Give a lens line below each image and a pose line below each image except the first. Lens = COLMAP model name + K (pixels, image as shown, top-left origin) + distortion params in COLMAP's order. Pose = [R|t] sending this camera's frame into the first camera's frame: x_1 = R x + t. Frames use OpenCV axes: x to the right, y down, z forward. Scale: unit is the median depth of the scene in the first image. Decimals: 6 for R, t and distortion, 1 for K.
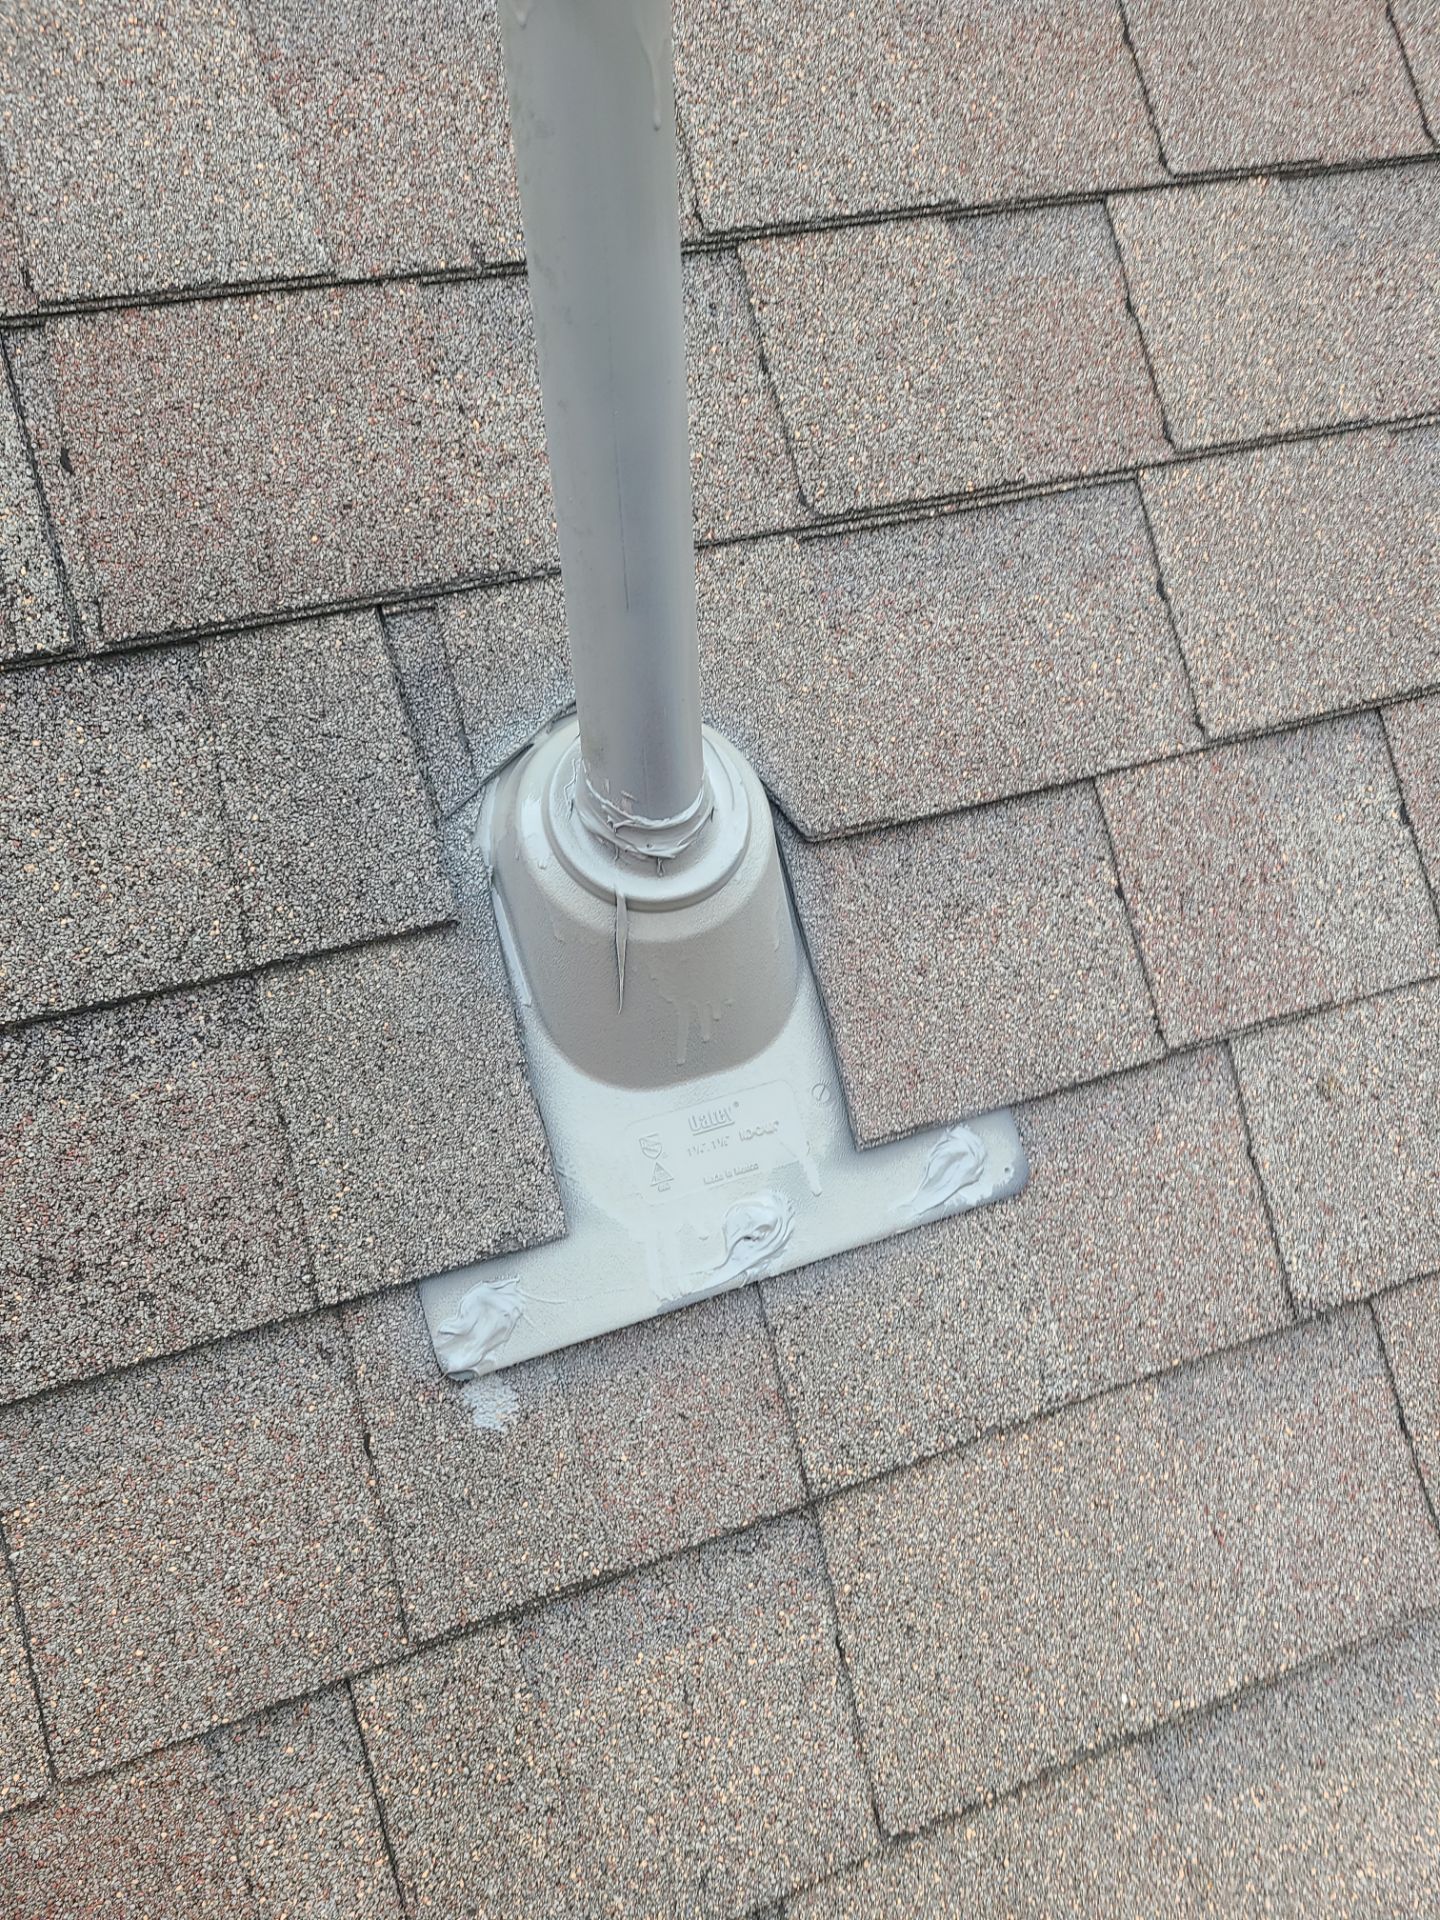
lens RADIAL K [[1441.6, 0, 740.6], [0, 1441.6, 932.0], [0, 0, 1]] dist [0.042453, -0.034123]
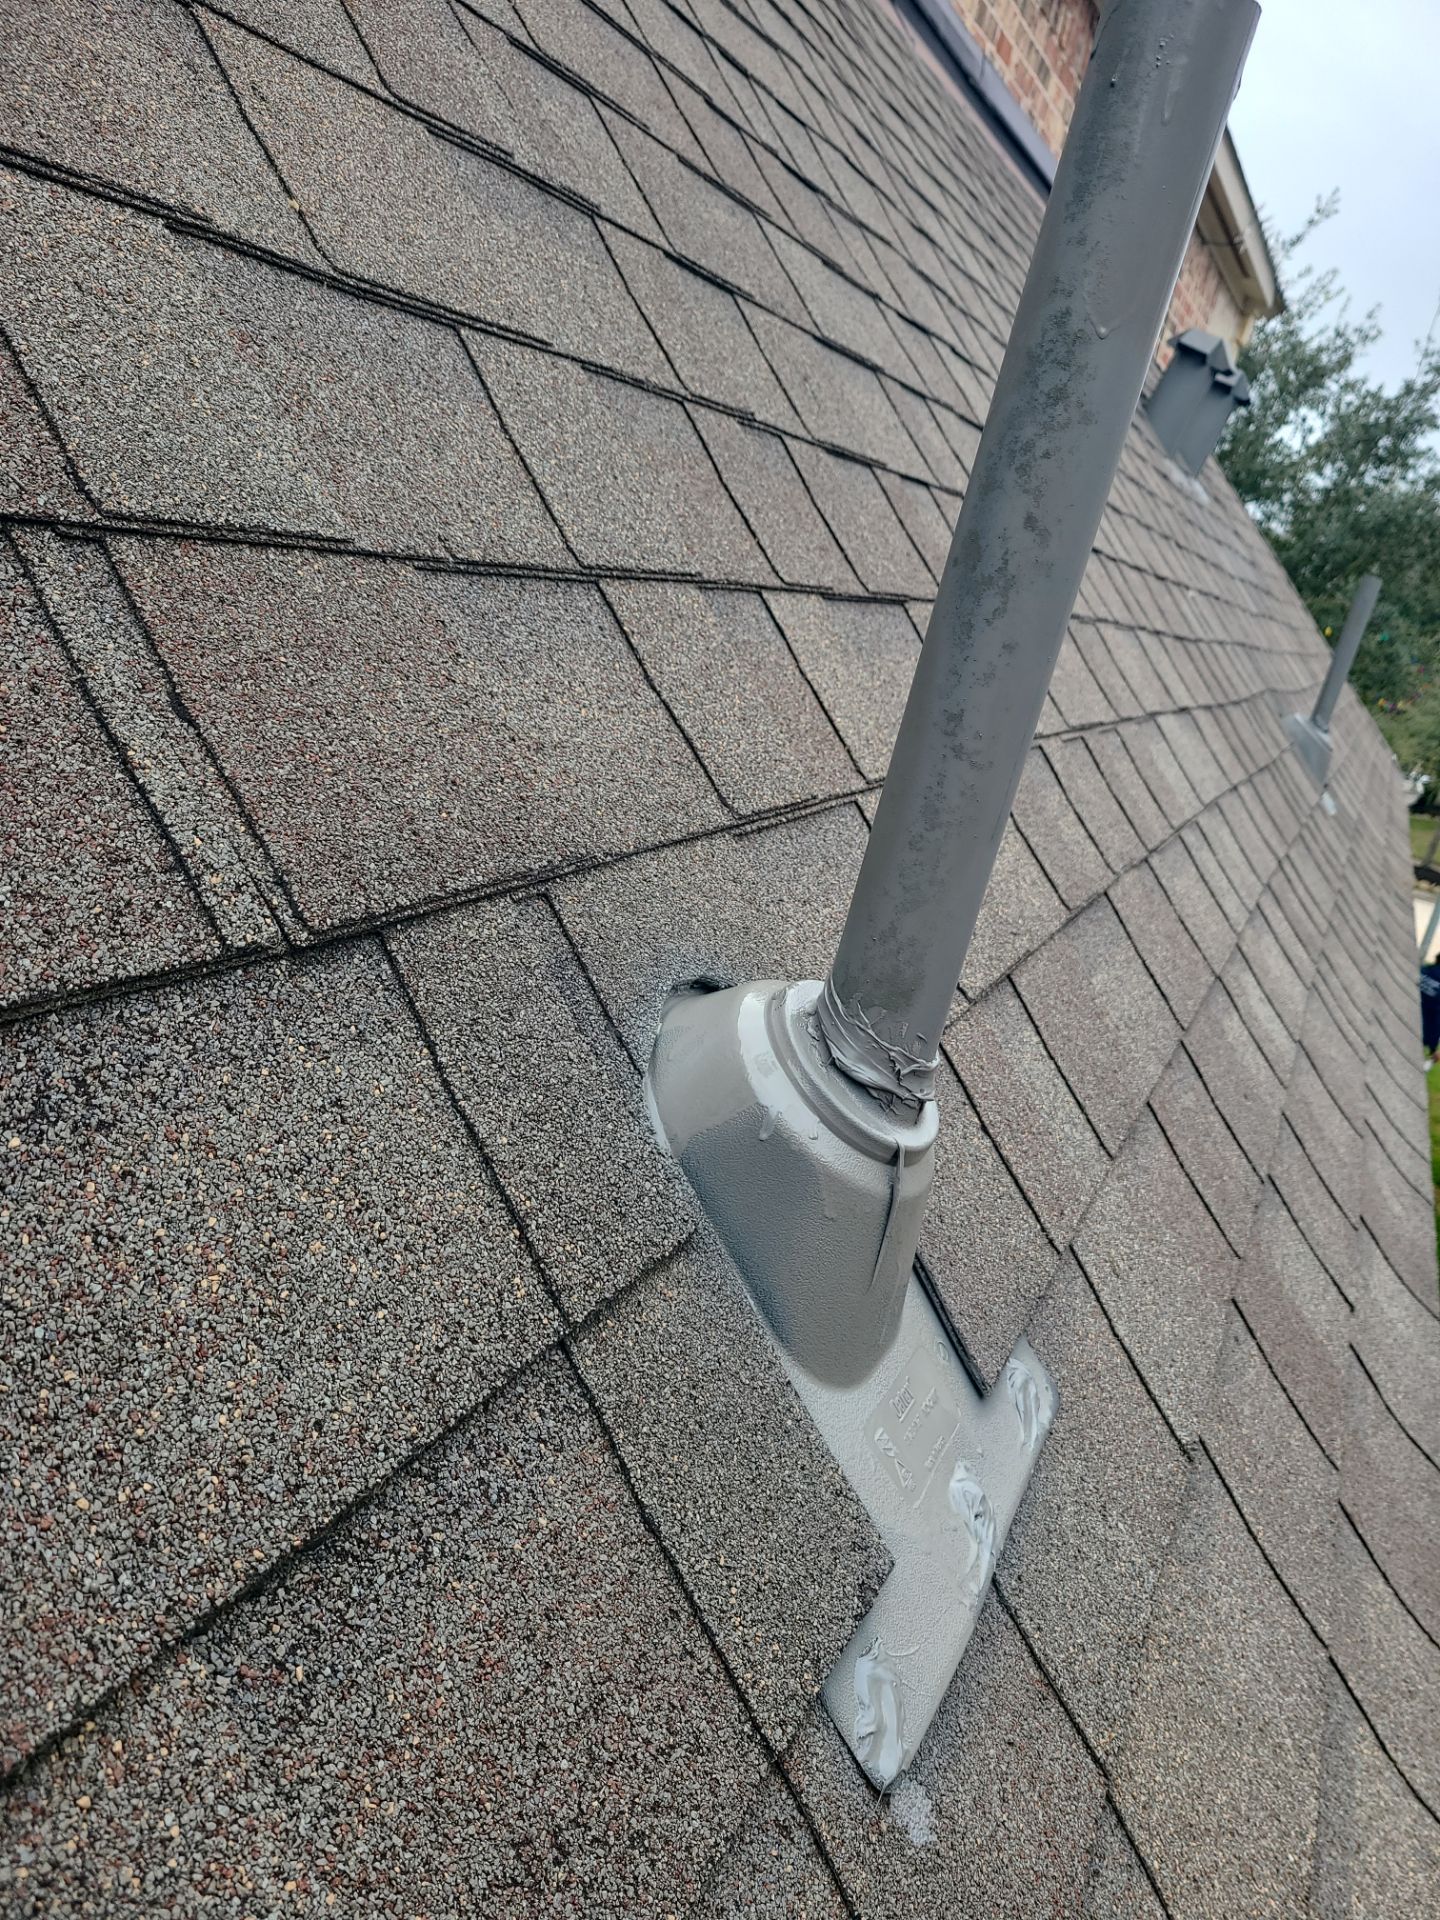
lens RADIAL K [[1441.6, 0, 740.6], [0, 1441.6, 932.0], [0, 0, 1]] dist [0.042453, -0.034123]
pose [[0.709239, -0.048211, 0.703317, -0.771757], [0.265584, 0.942426, -0.203219, 0.006364], [-0.653027, 0.330921, 0.681210, 0.349970]]
